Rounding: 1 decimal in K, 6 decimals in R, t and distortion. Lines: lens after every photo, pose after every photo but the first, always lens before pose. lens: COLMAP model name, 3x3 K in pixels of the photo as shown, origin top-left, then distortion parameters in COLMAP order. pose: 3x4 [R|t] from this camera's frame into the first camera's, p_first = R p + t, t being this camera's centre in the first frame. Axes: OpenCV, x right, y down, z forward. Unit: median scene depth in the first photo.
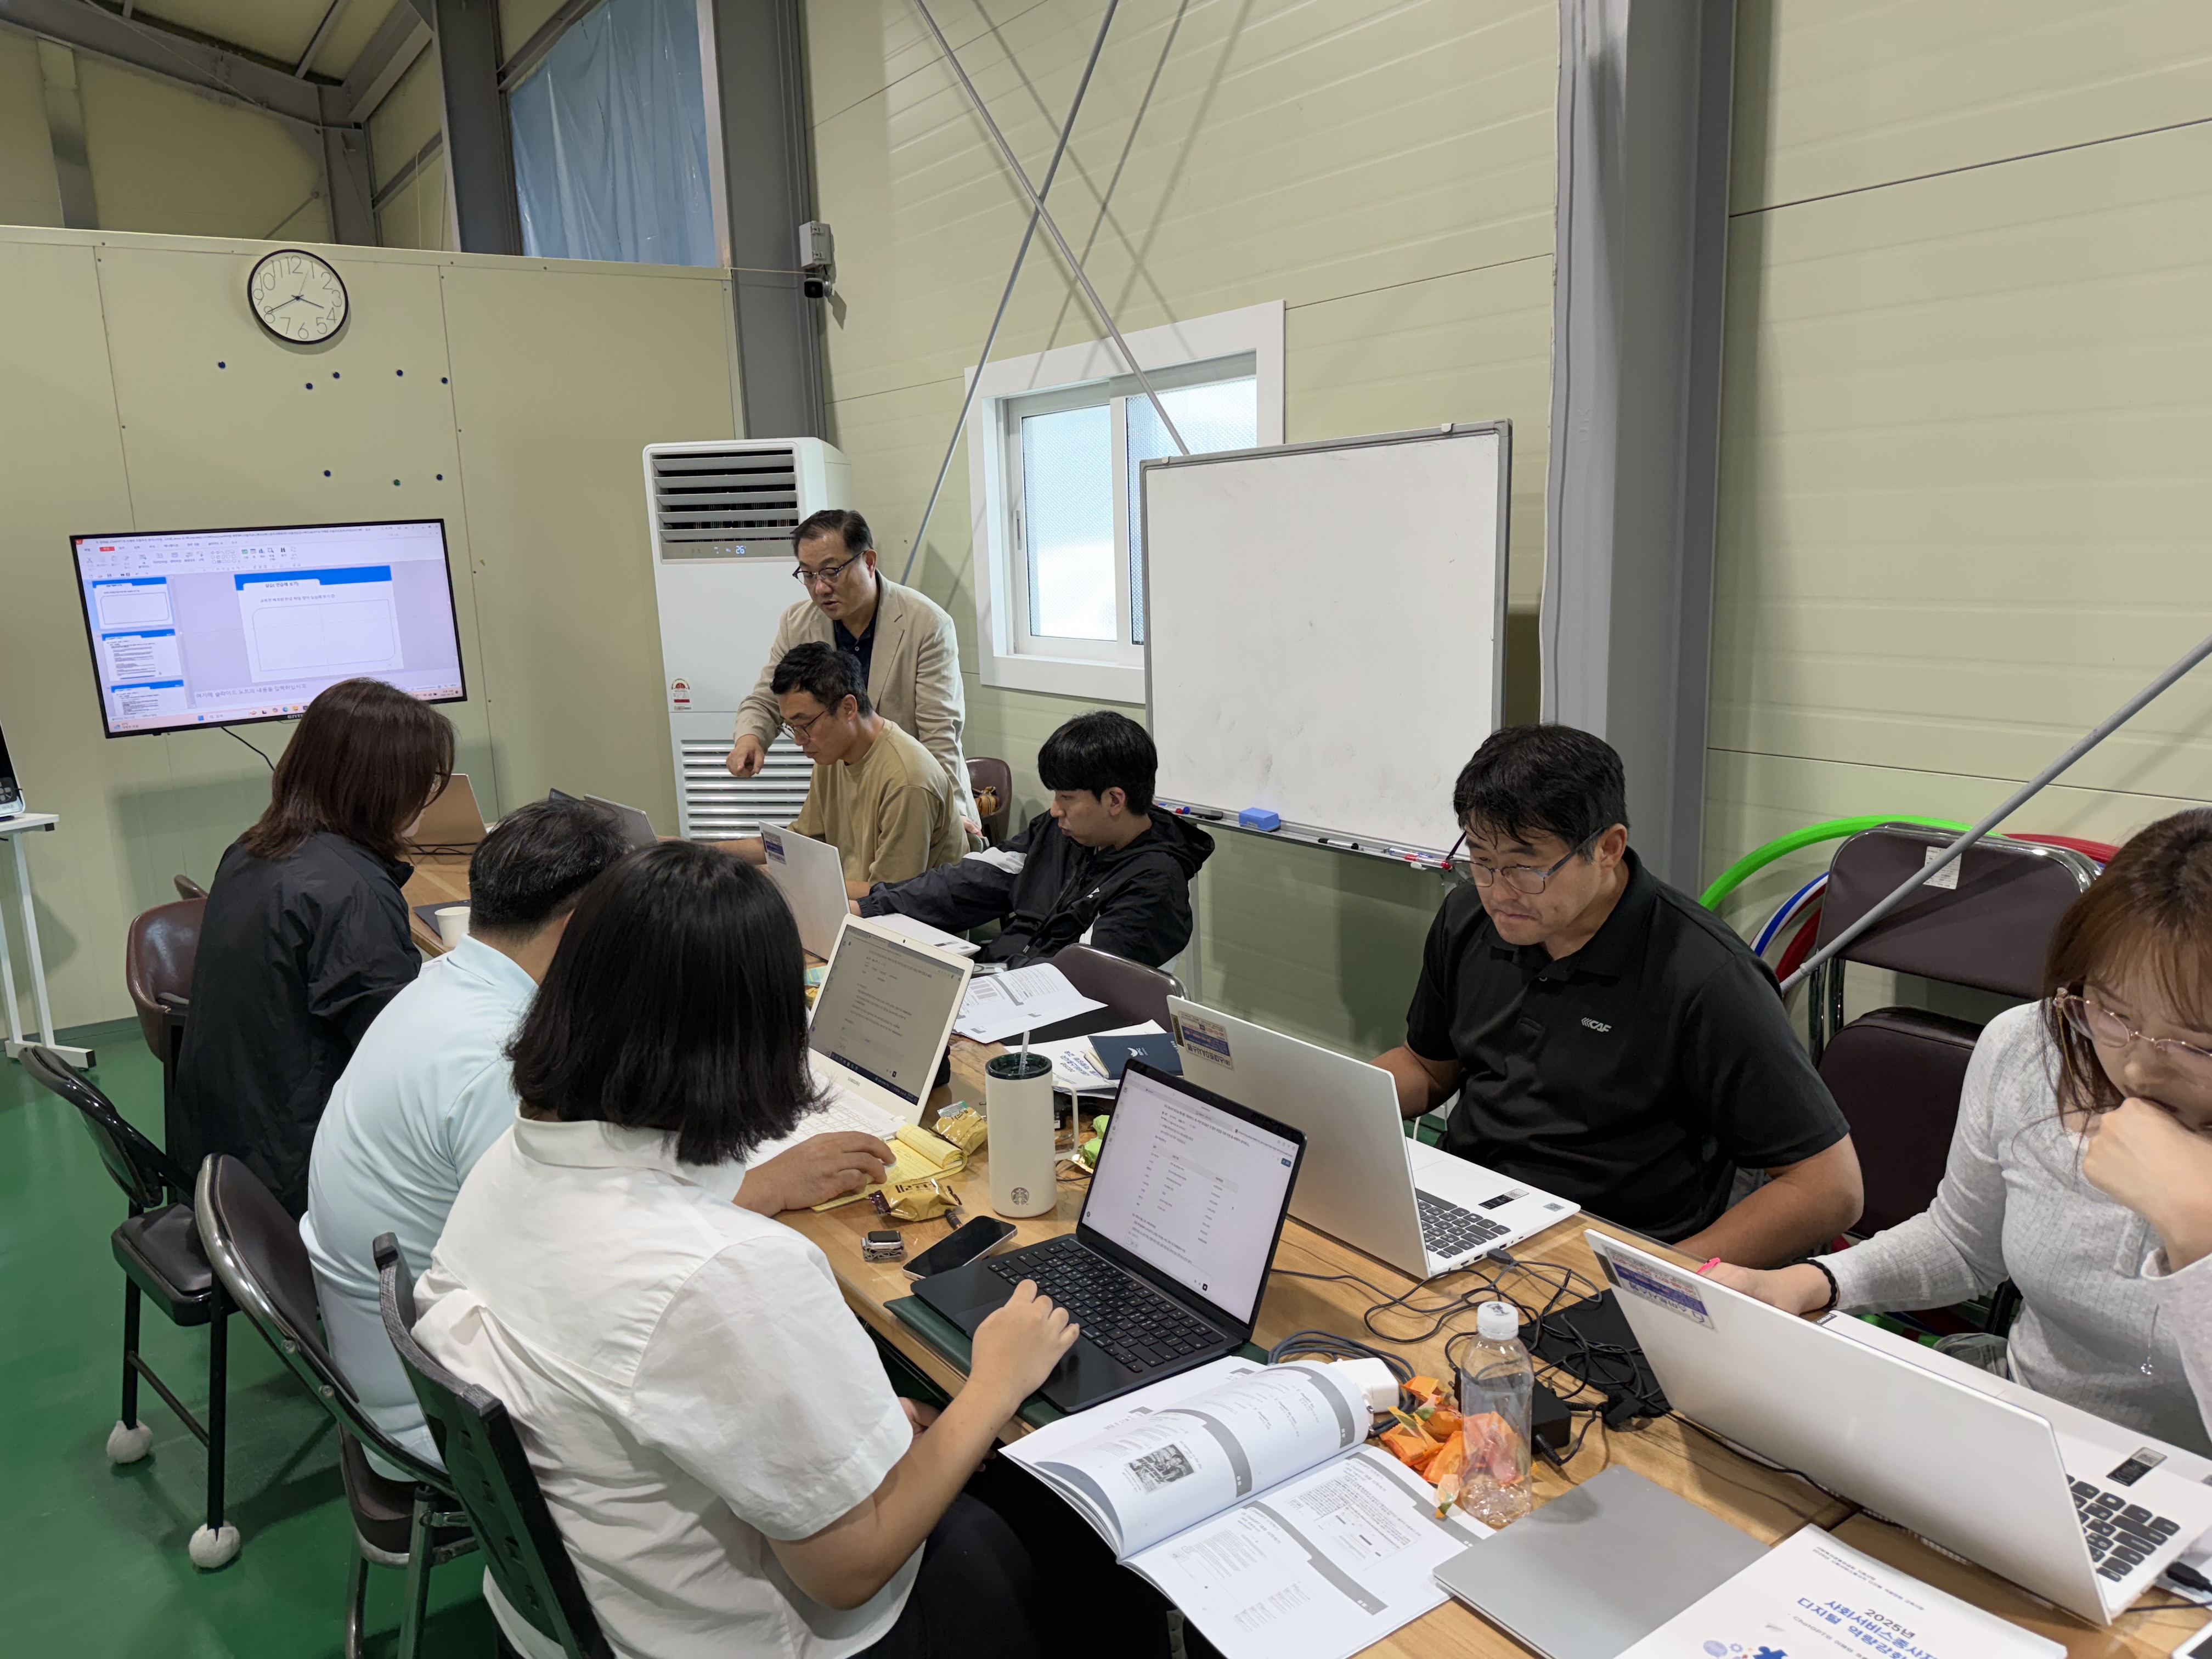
lens RADIAL K [[1633.3, 0, 1107.3], [0, 1633.3, 830.4], [0, 0, 1]] dist [-0.003441, -0.003781]
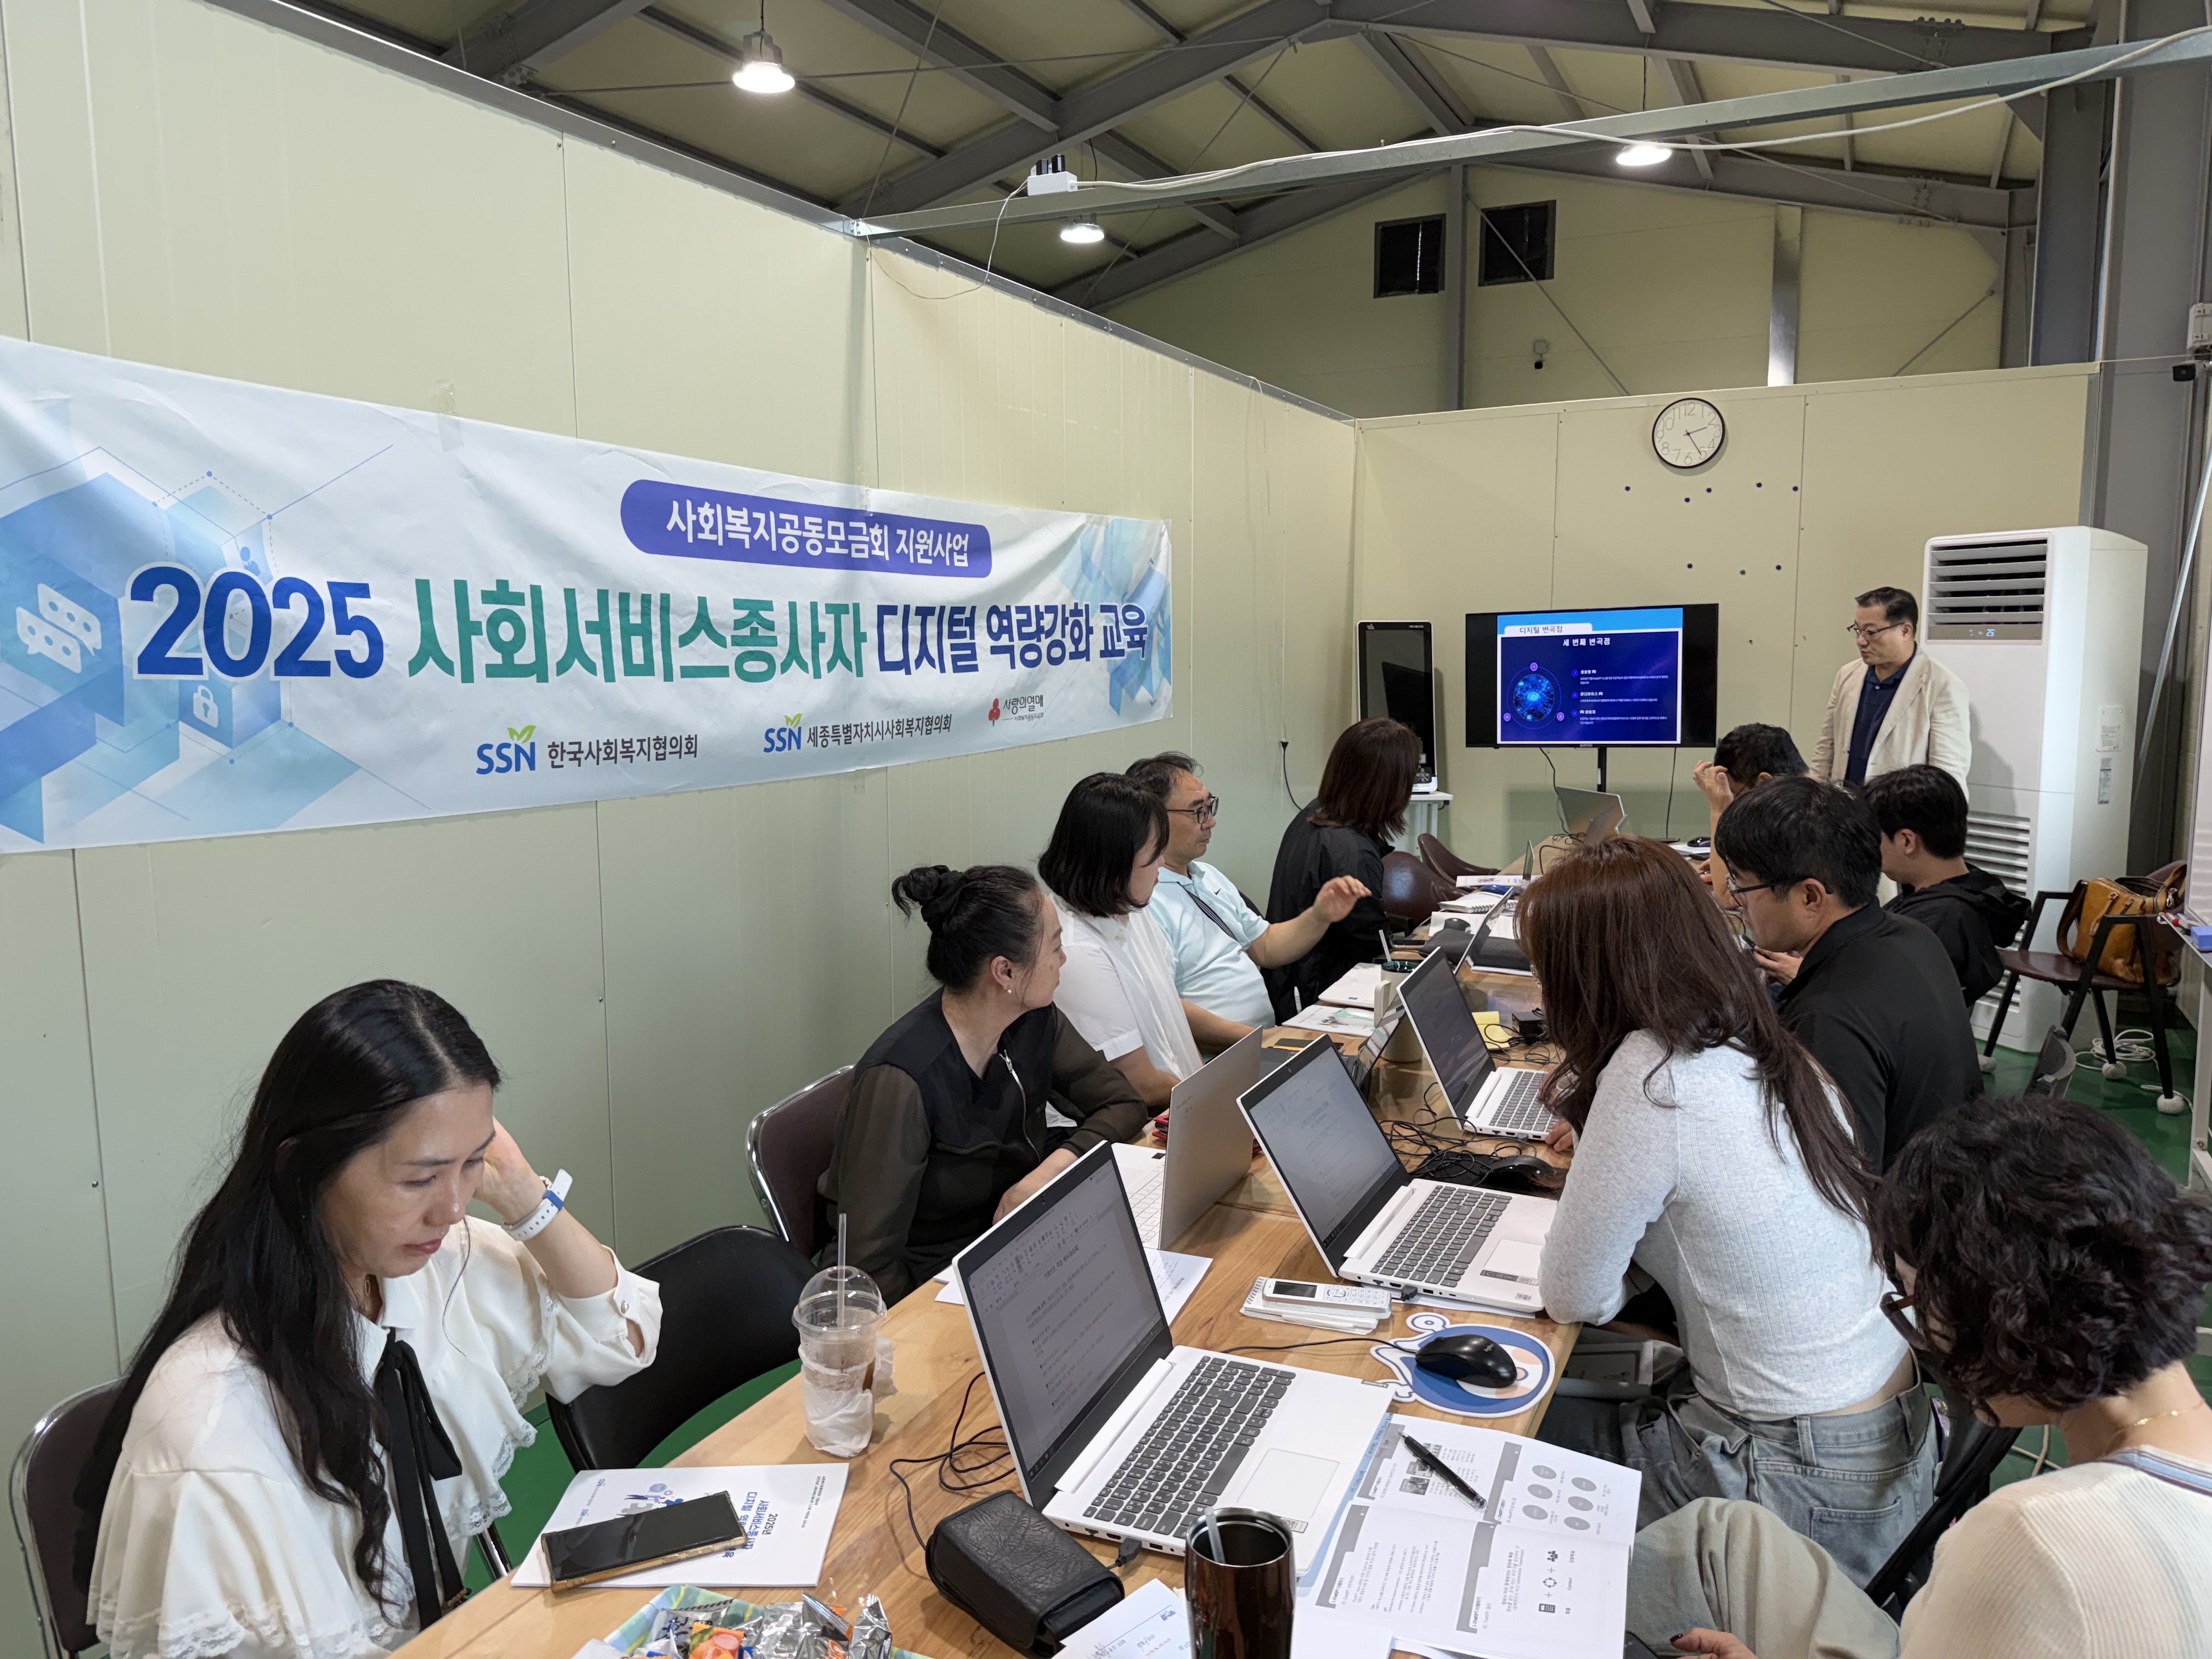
lens RADIAL K [[1618.6, 0, 1117.1], [0, 1618.6, 833.2], [0, 0, 1]] dist [0.212709, -0.321469]
pose [[0.480740, 0.142333, -0.865234, 0.430001], [-0.169899, 0.983158, 0.067332, -0.015987], [0.860246, 0.114634, 0.496826, -0.031686]]
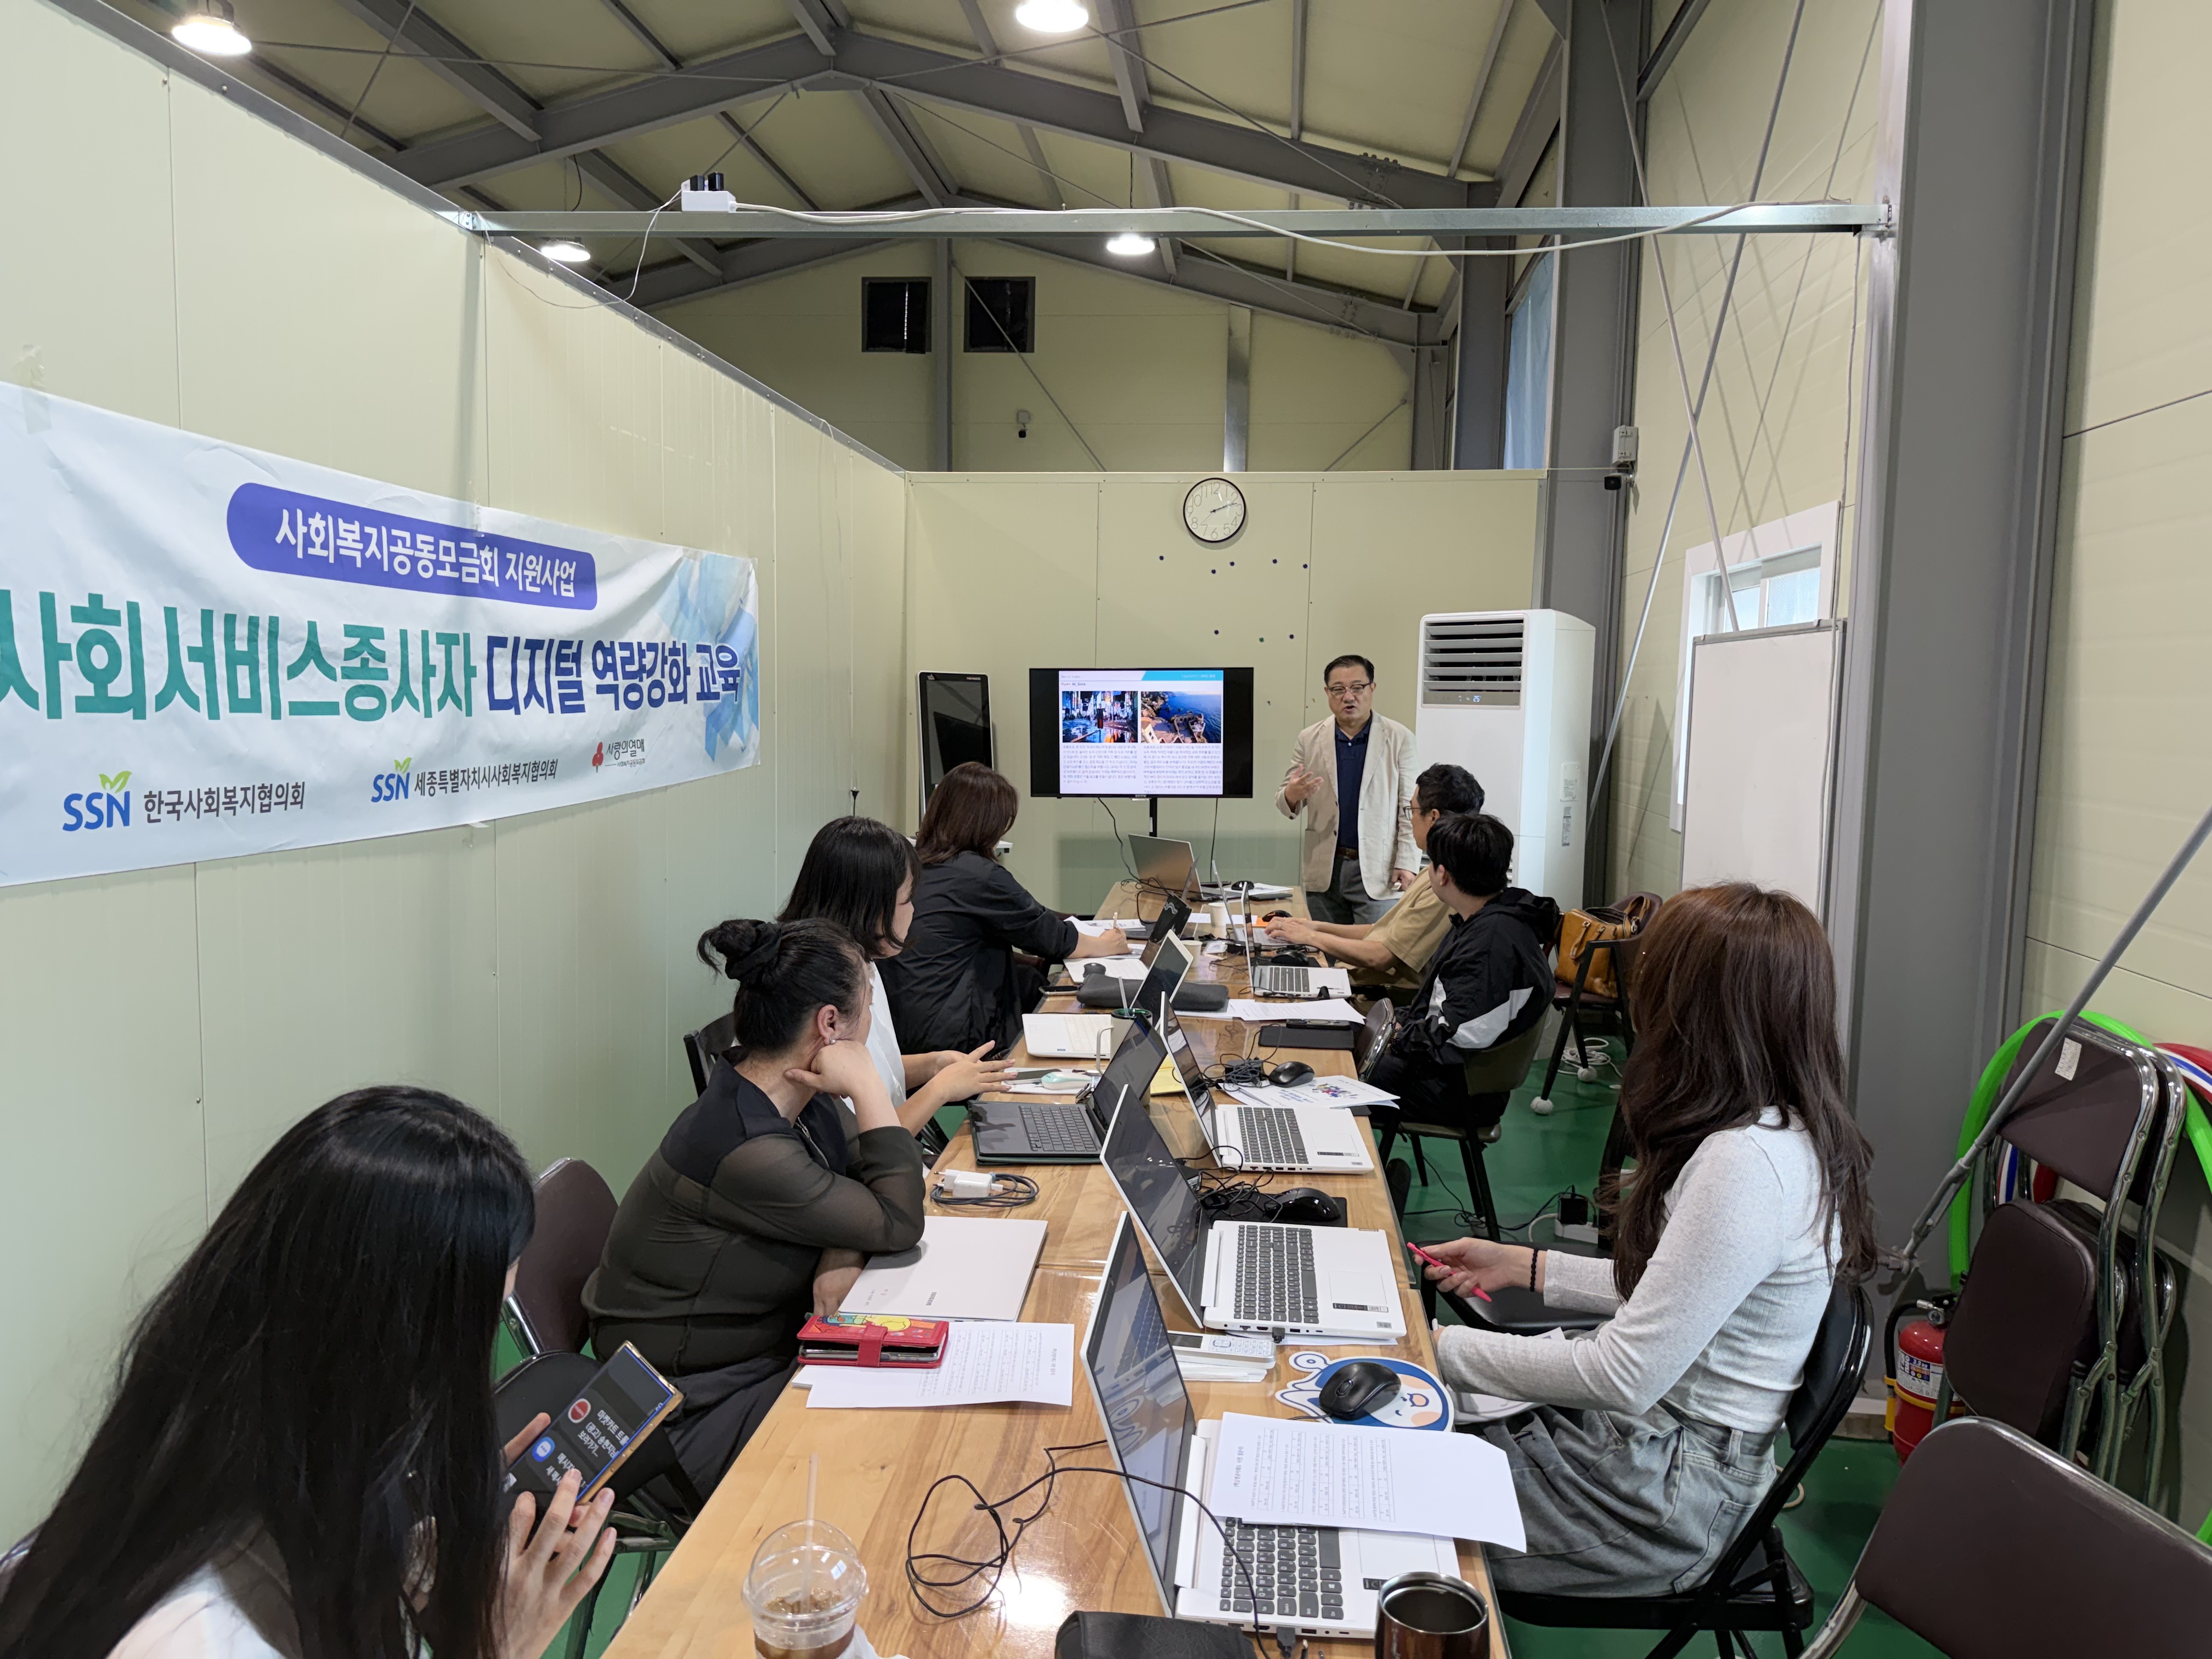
lens RADIAL K [[1618.6, 0, 1117.1], [0, 1618.6, 833.2], [0, 0, 1]] dist [0.212709, -0.321469]
pose [[0.749185, 0.111470, -0.652914, 0.359974], [-0.164618, 0.986144, -0.020529, 0.000576], [0.641579, 0.122862, 0.757154, -0.102392]]
